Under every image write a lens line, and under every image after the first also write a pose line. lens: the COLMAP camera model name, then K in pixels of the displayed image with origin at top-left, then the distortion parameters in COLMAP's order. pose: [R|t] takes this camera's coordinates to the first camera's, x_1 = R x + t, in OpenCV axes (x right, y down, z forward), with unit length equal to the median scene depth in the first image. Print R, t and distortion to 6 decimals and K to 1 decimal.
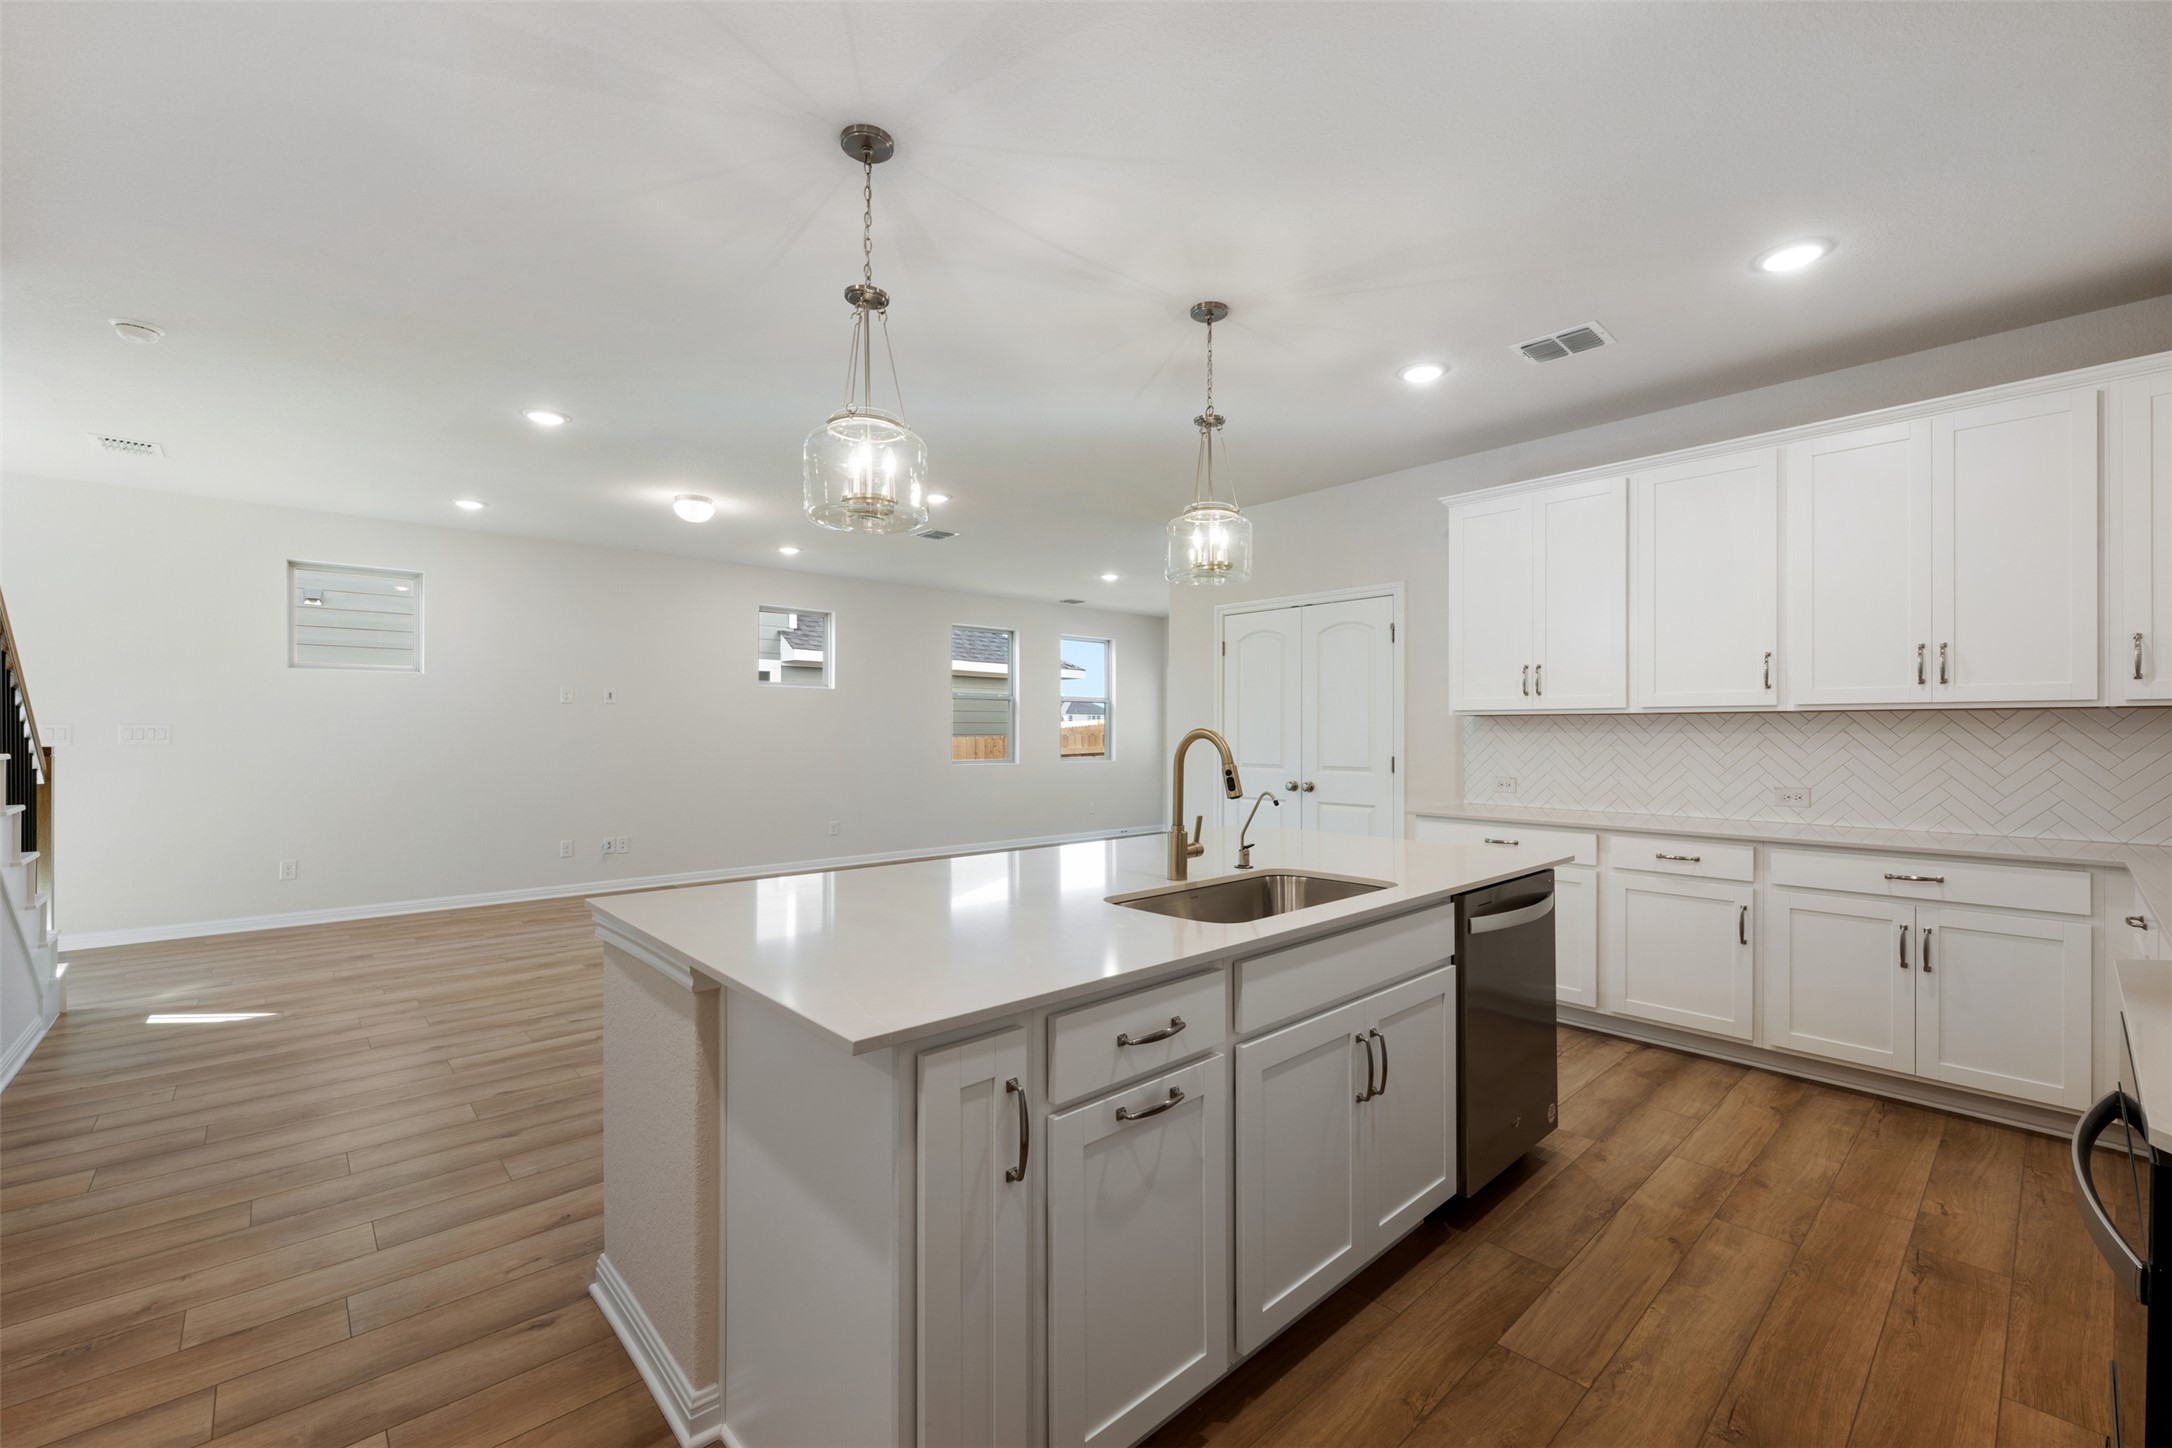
lens RADIAL K [[894.2, 0, 1084.0], [0, 894.2, 730.2], [0, 0, 1]] dist [0.000549, 0.000046]
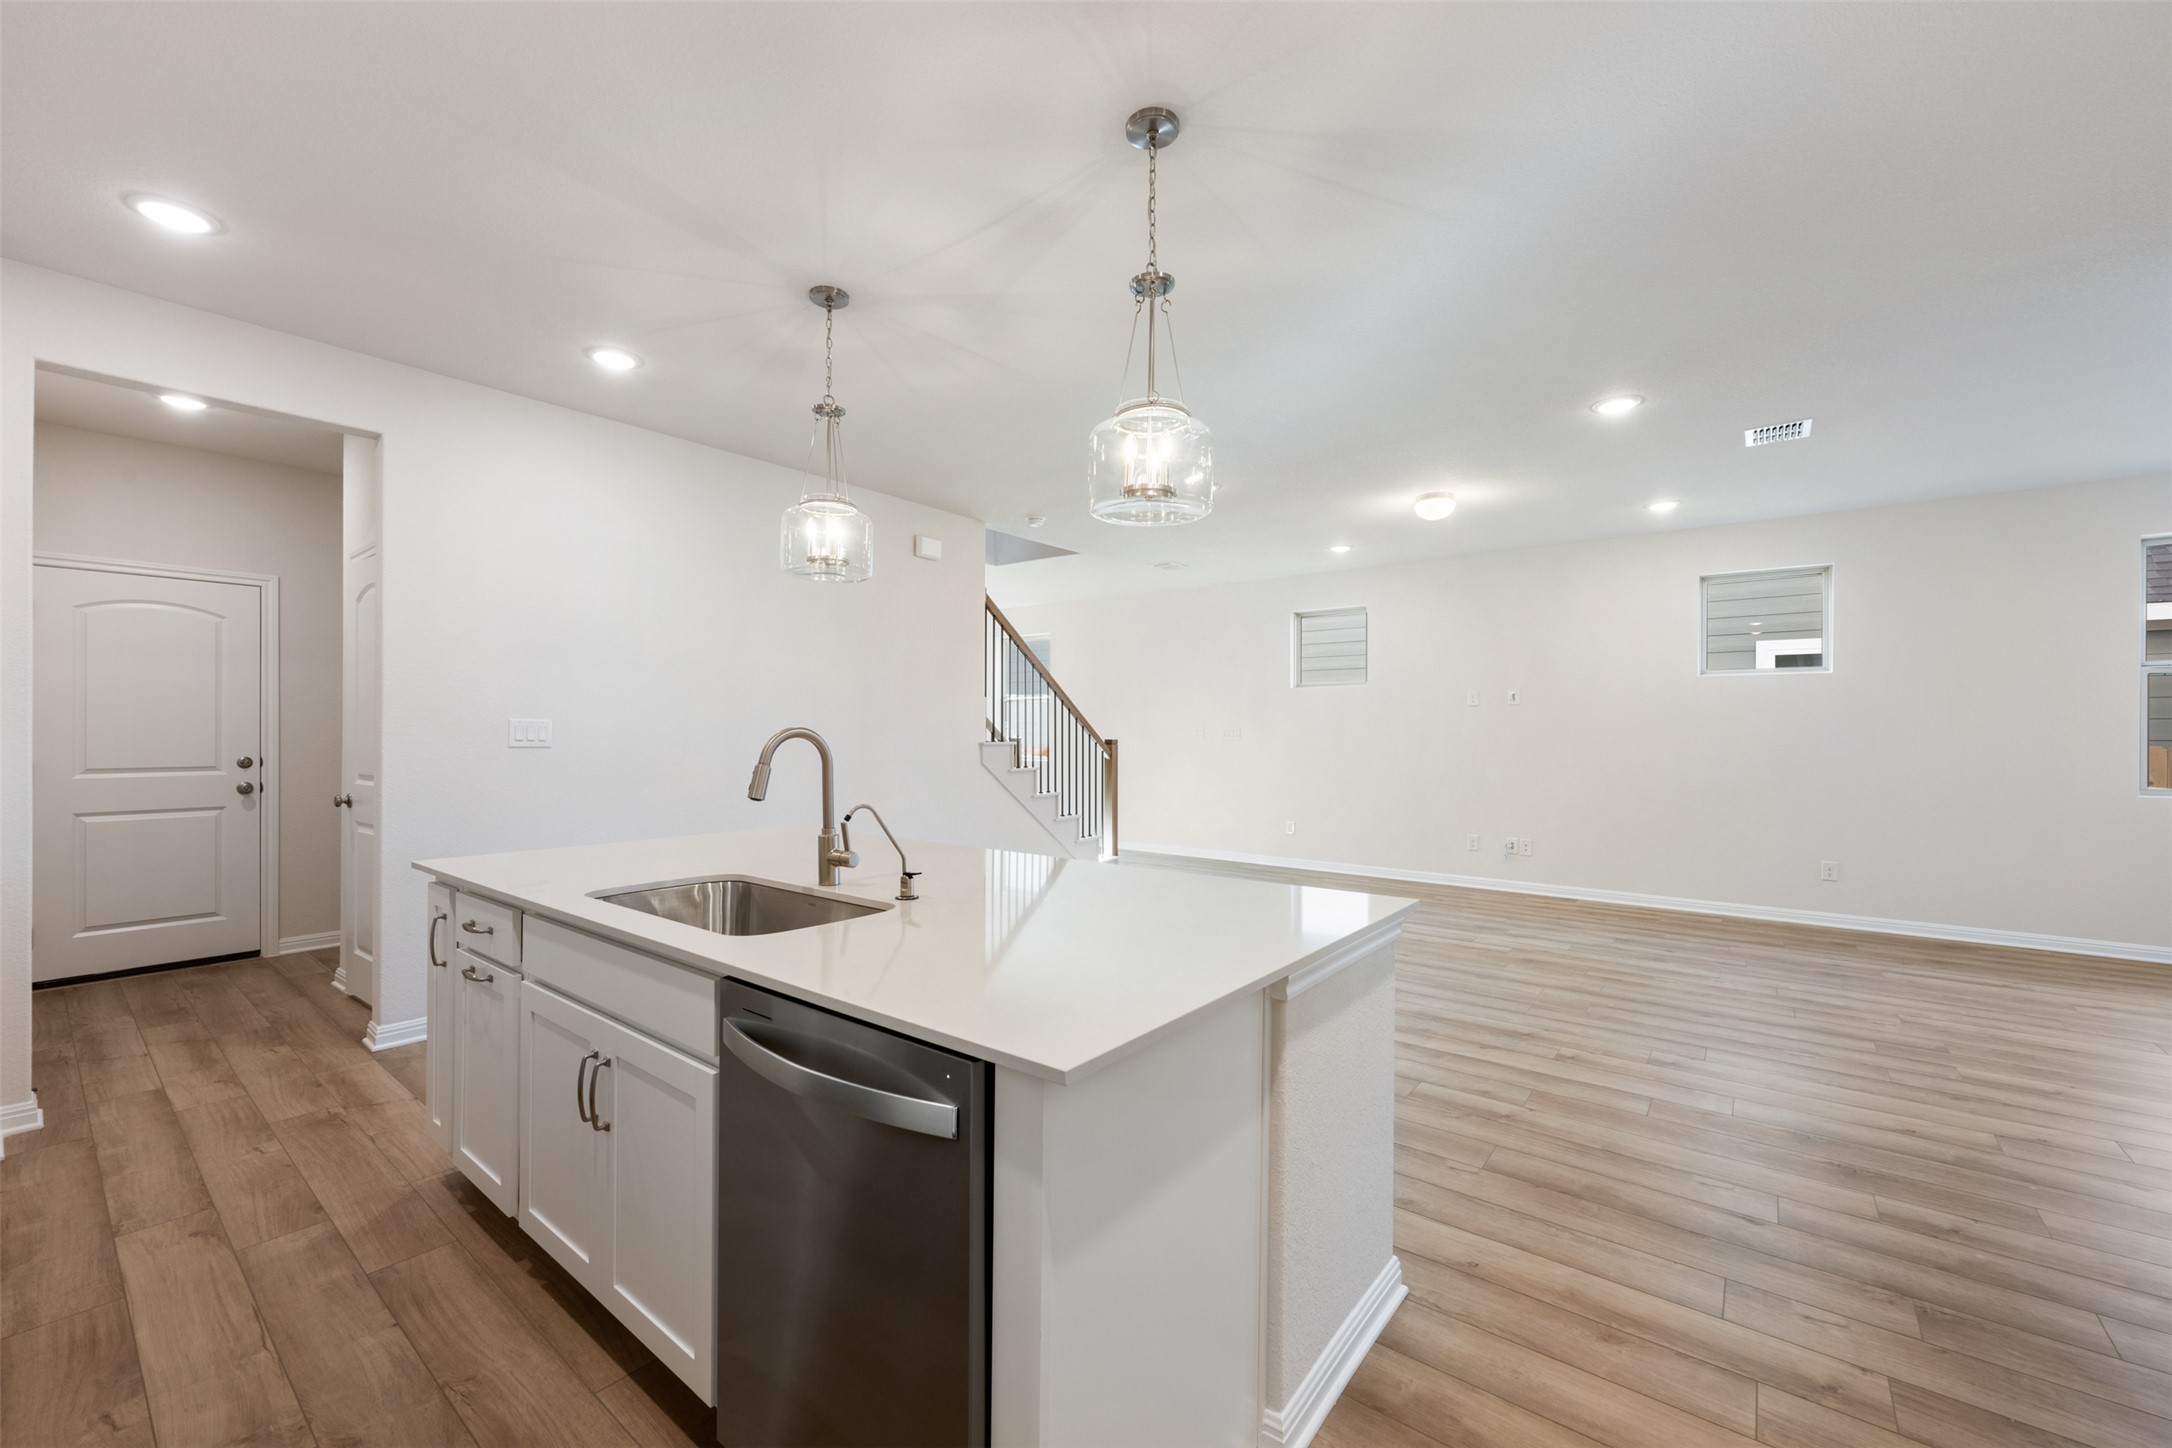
lens RADIAL K [[857.4, 0, 1083.3], [0, 857.4, 731.2], [0, 0, 1]] dist [-0.001199, 0.000268]
pose [[0.160029, 0.000438, -0.987112, 0.790069], [-0.001854, 0.999998, 0.000143, 0.000994], [0.987111, 0.001807, 0.160030, 0.839234]]
